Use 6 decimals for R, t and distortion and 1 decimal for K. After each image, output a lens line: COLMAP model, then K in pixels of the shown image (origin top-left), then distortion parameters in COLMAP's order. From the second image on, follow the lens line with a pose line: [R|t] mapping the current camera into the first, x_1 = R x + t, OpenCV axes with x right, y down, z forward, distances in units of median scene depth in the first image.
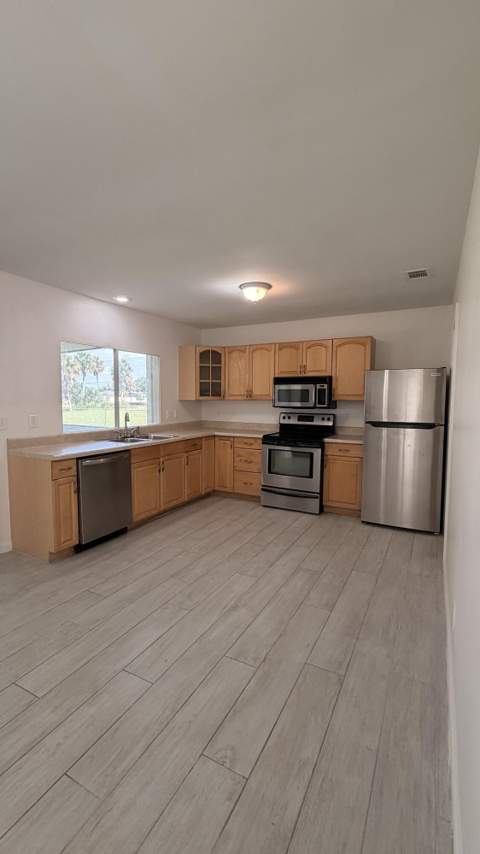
lens RADIAL K [[371.0, 0, 239.6], [0, 371.0, 426.7], [0, 0, 1]] dist [0.002049, 0.000575]
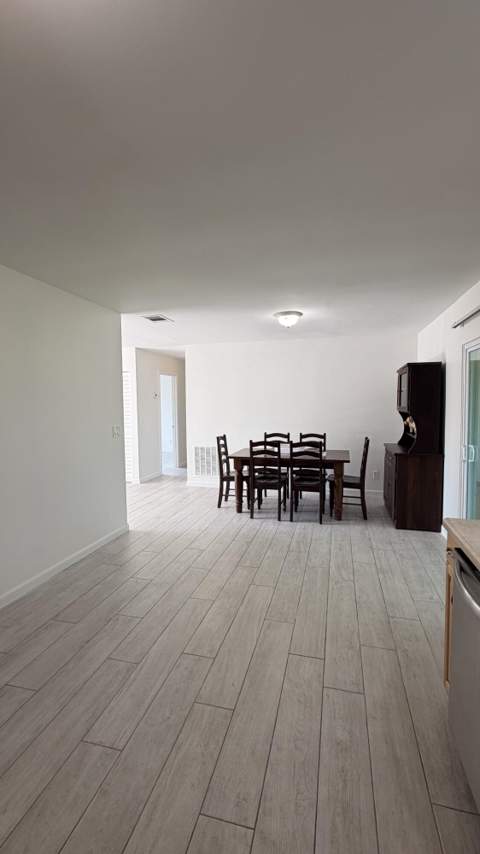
lens RADIAL K [[371.0, 0, 237.4], [0, 371.0, 424.4], [0, 0, 1]] dist [0.002049, 0.000575]
pose [[-0.974905, 0.018782, -0.221827, -0.039394], [-0.010932, 0.991194, 0.131969, -0.092888], [0.222352, 0.131082, -0.966114, 0.981392]]
